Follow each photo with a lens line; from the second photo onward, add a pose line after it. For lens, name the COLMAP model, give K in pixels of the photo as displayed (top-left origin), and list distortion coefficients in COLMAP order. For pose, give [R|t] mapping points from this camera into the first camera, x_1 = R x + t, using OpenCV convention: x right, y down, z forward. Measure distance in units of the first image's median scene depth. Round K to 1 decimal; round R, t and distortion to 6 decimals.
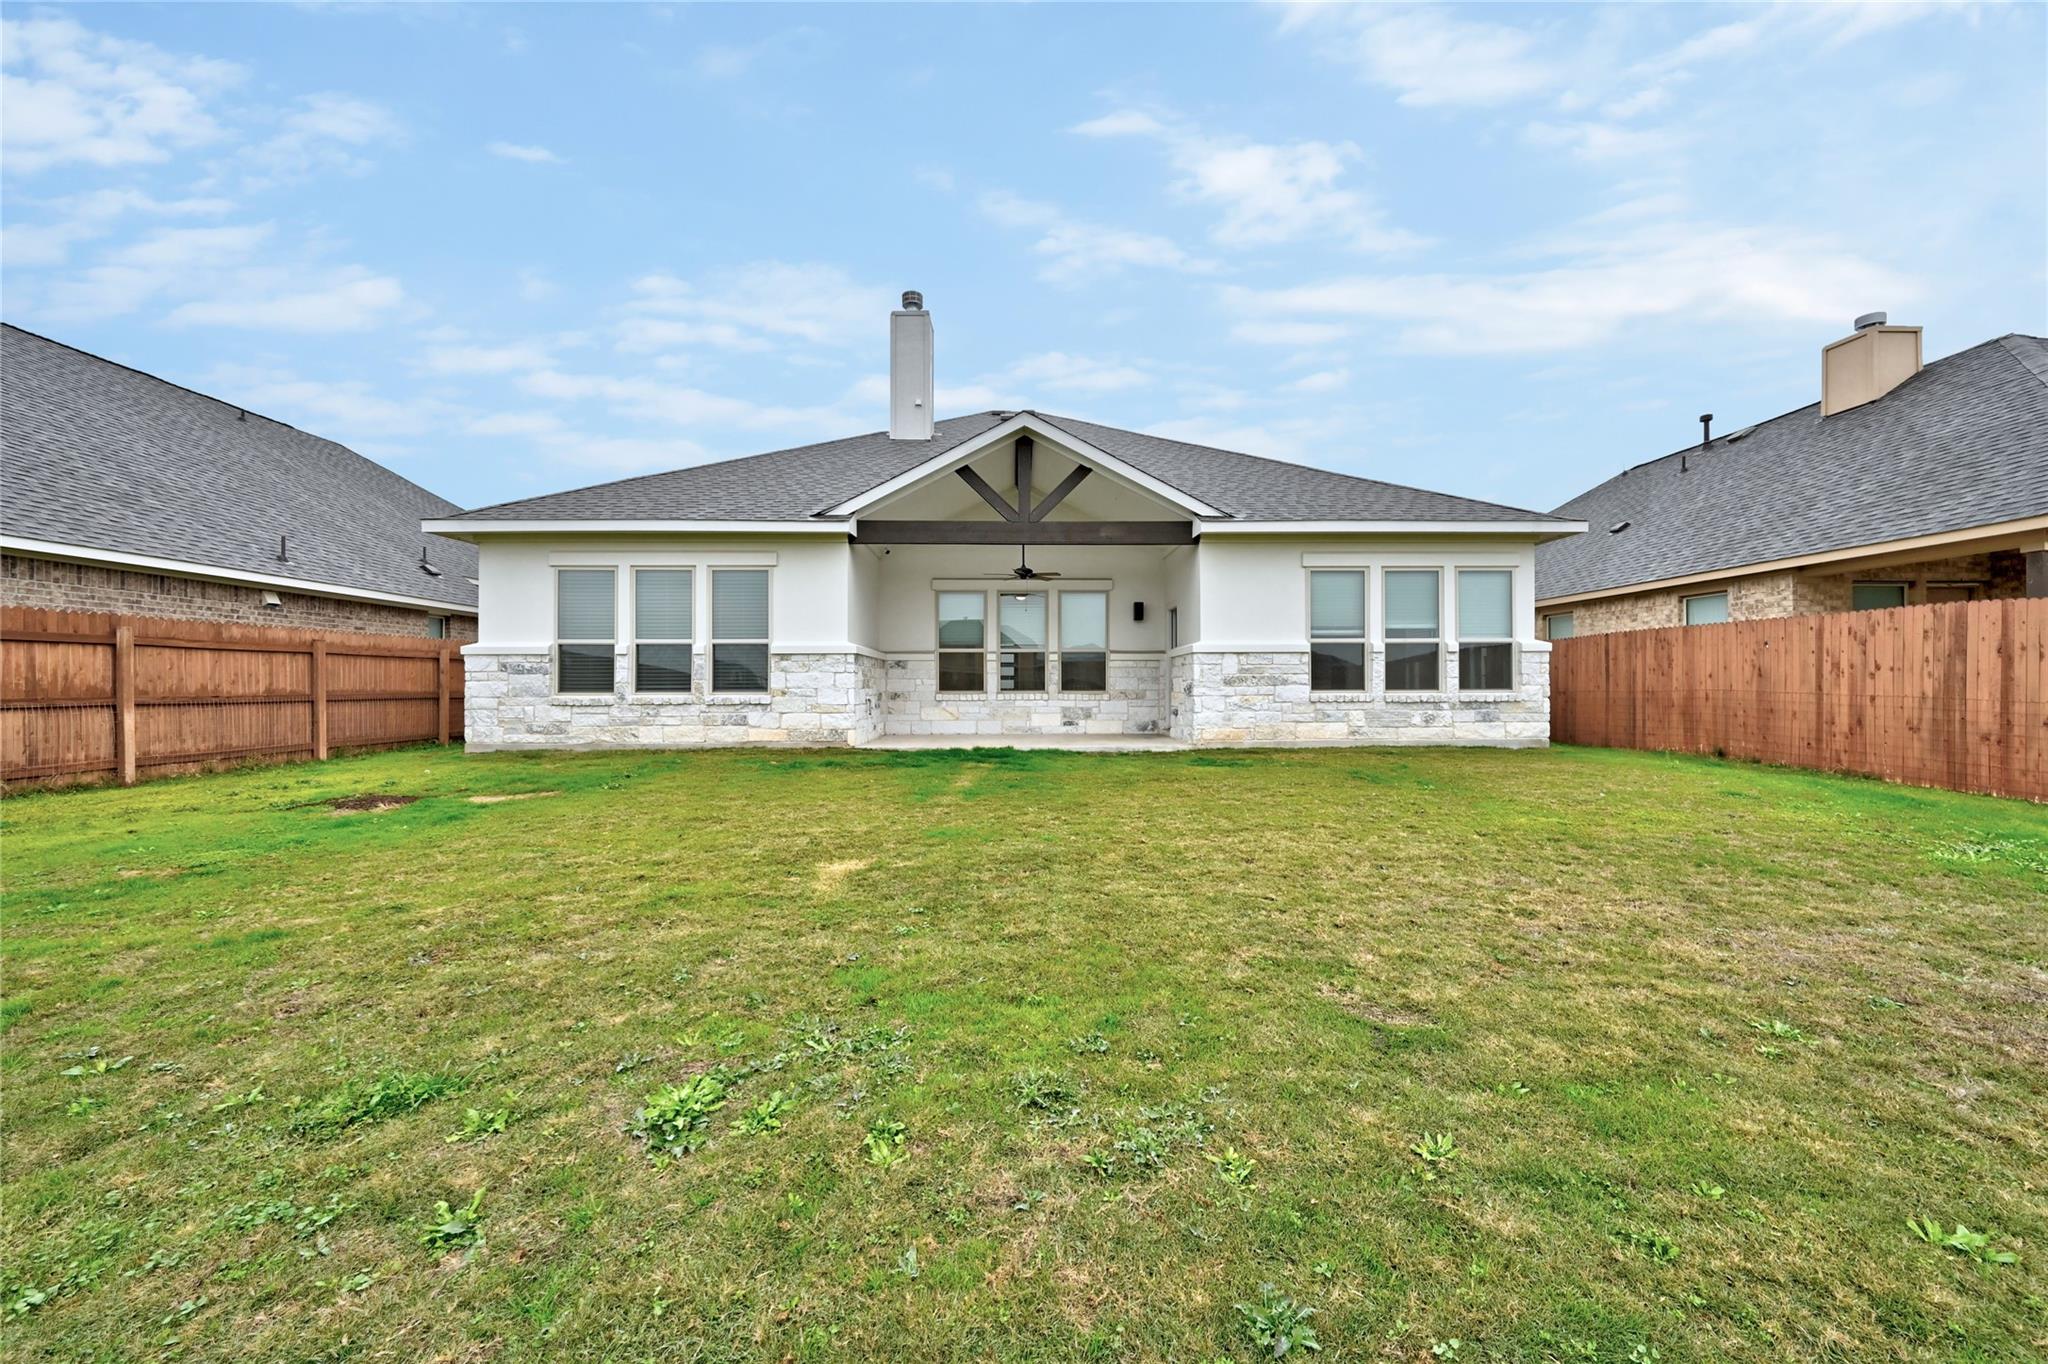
lens RADIAL K [[809.3, 0, 1029.6], [0, 809.3, 682.4], [0, 0, 1]] dist [-0.000229, -0.000810]
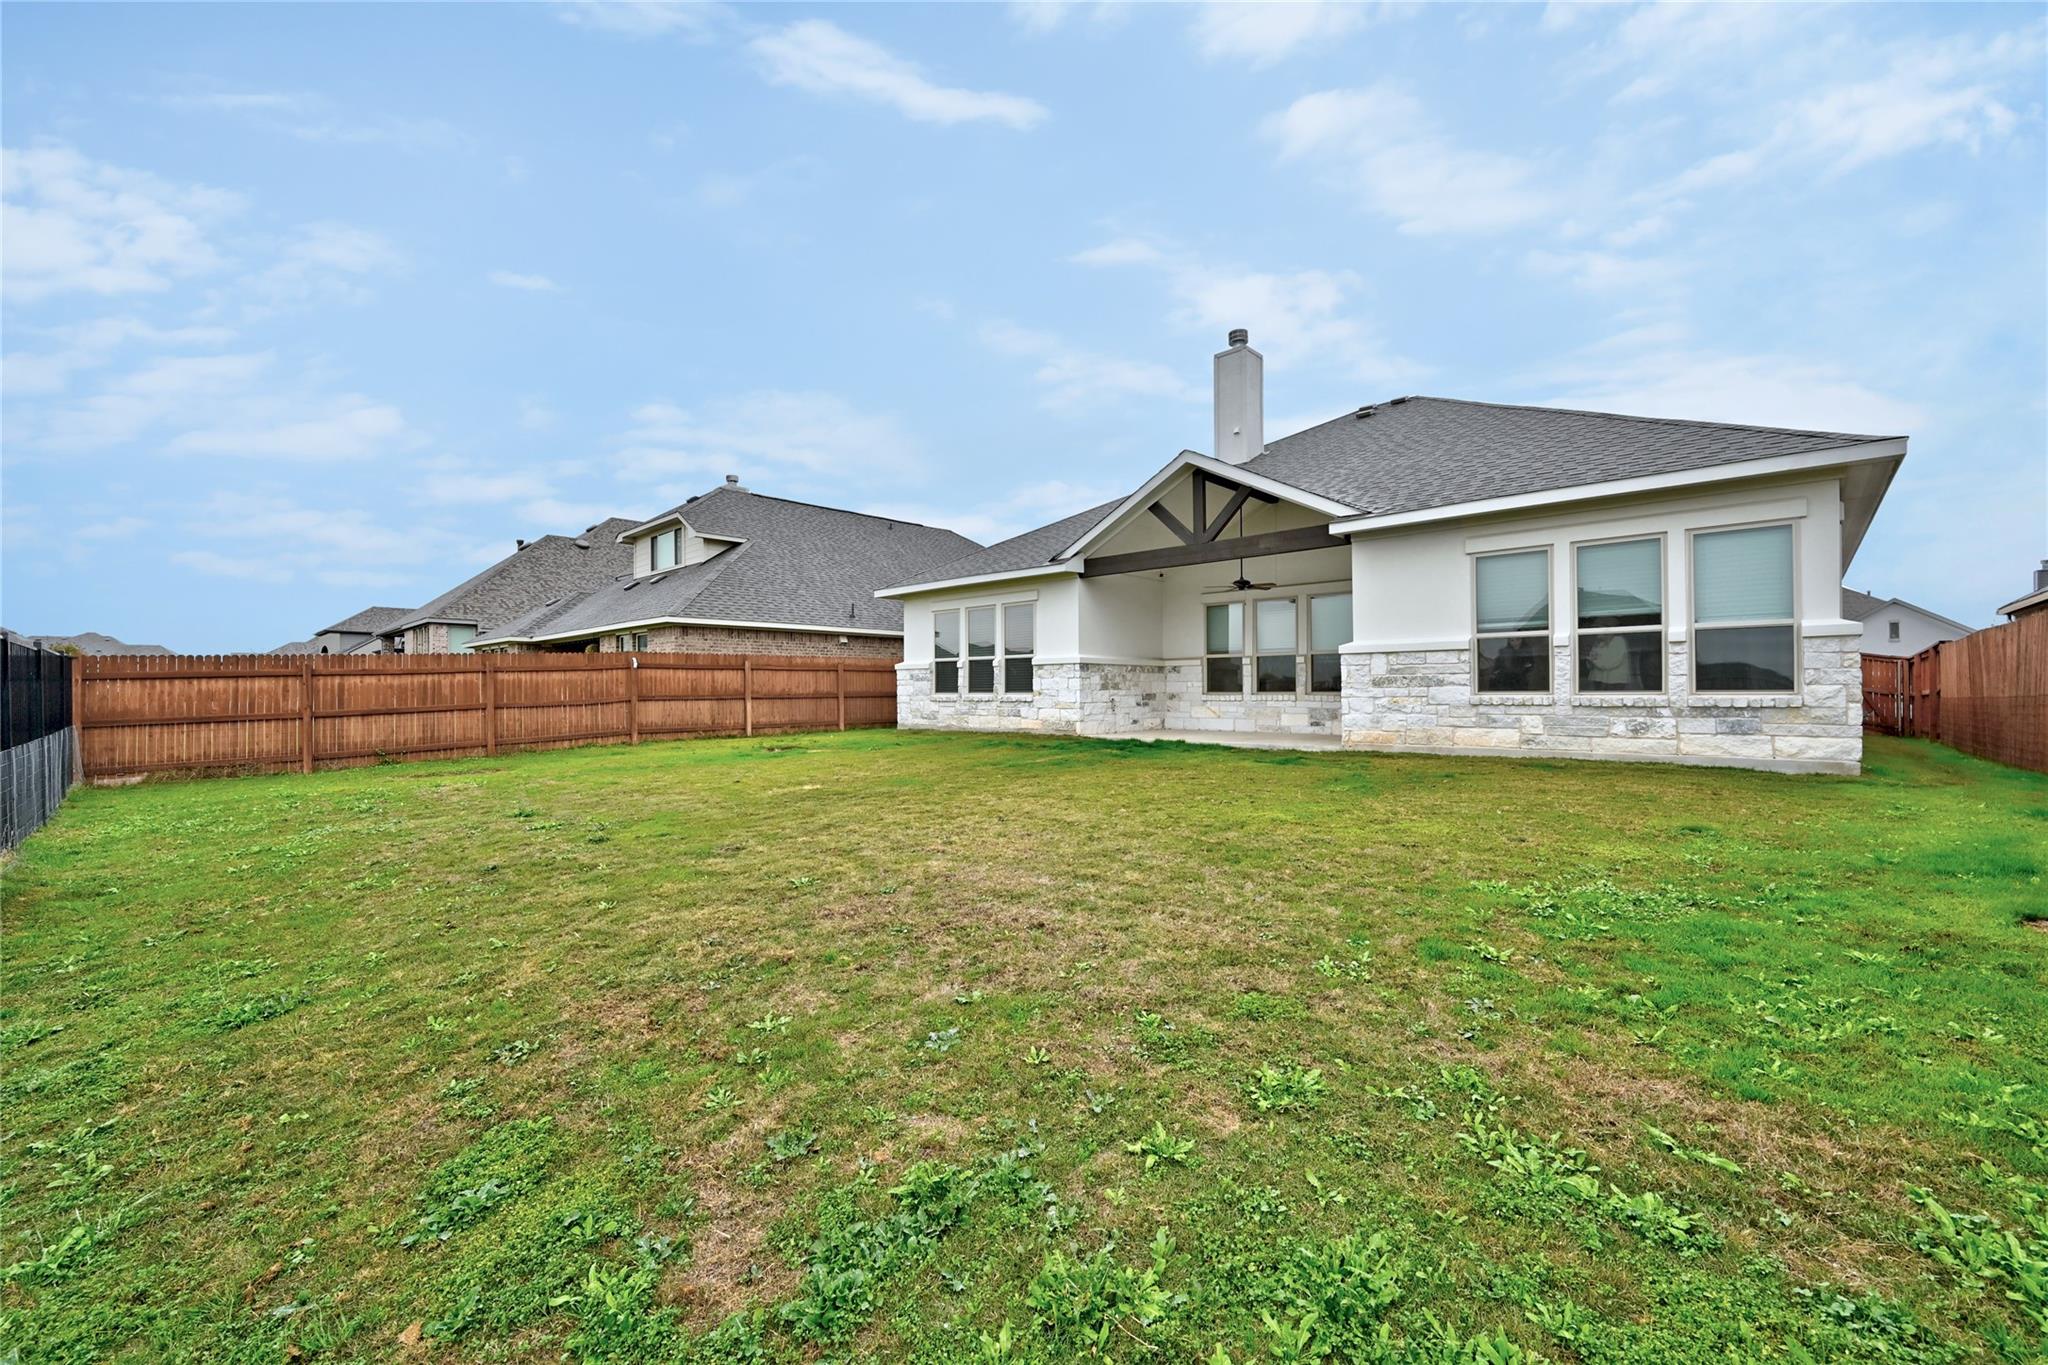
lens RADIAL K [[809.3, 0, 1029.6], [0, 809.3, 682.9], [0, 0, 1]] dist [-0.000229, -0.000810]
pose [[0.712235, -0.006954, -0.701906, 0.627657], [0.006318, 0.999974, -0.003496, 0.000050], [0.701912, -0.001945, 0.712261, 0.020973]]
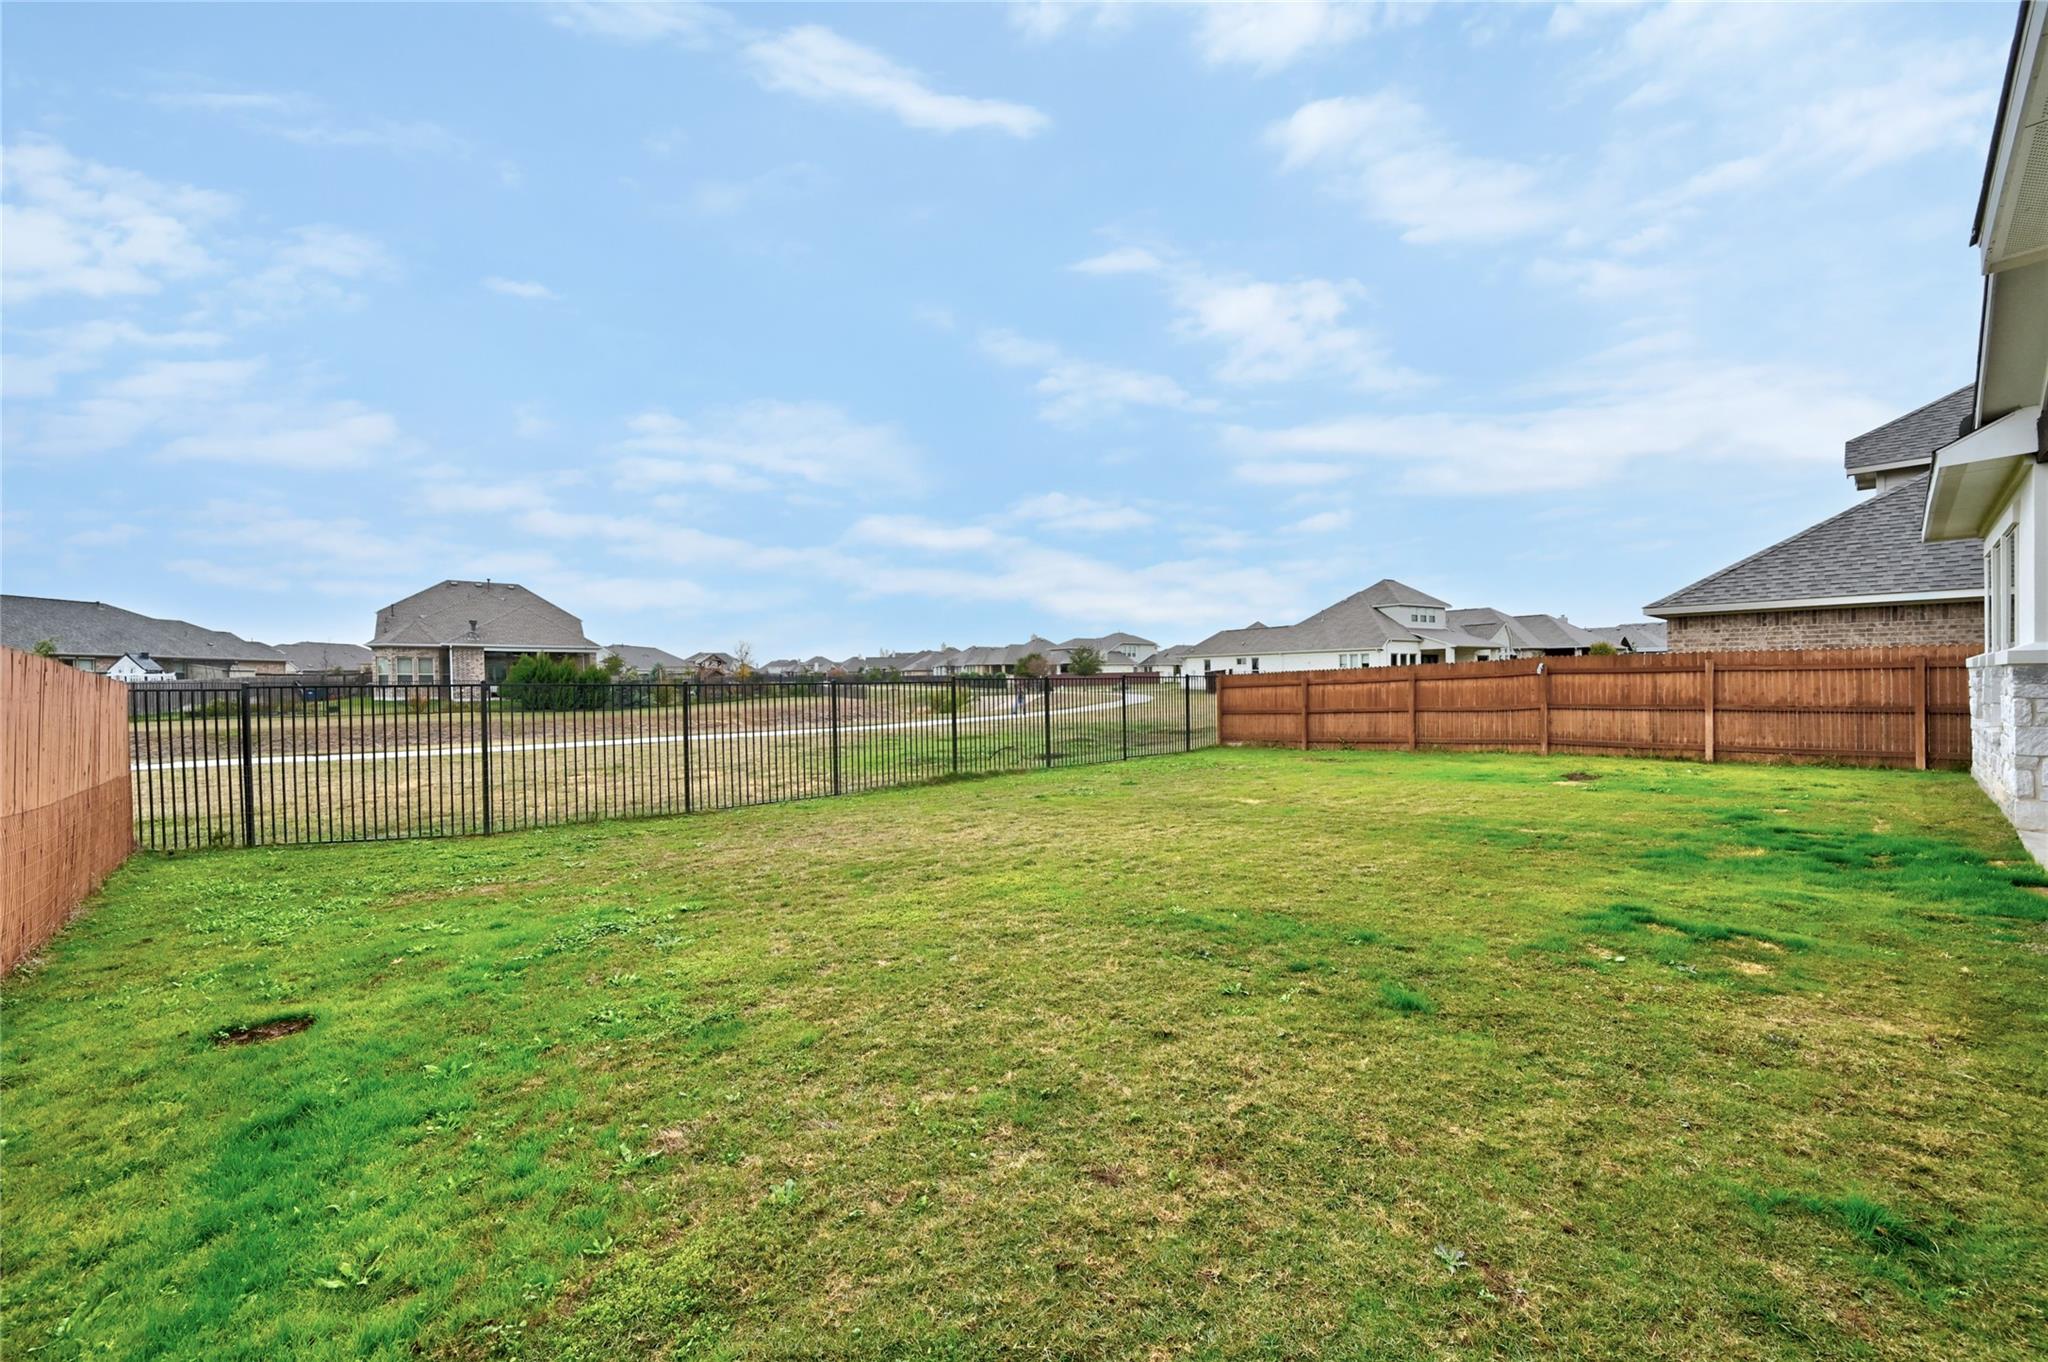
lens RADIAL K [[809.3, 0, 1029.6], [0, 809.3, 681.4], [0, 0, 1]] dist [-0.000229, -0.000810]
pose [[-0.749014, 0.008535, -0.662499, 0.654398], [0.013294, 0.999909, -0.002148, -0.030438], [0.662421, -0.010416, -0.749059, 0.957072]]
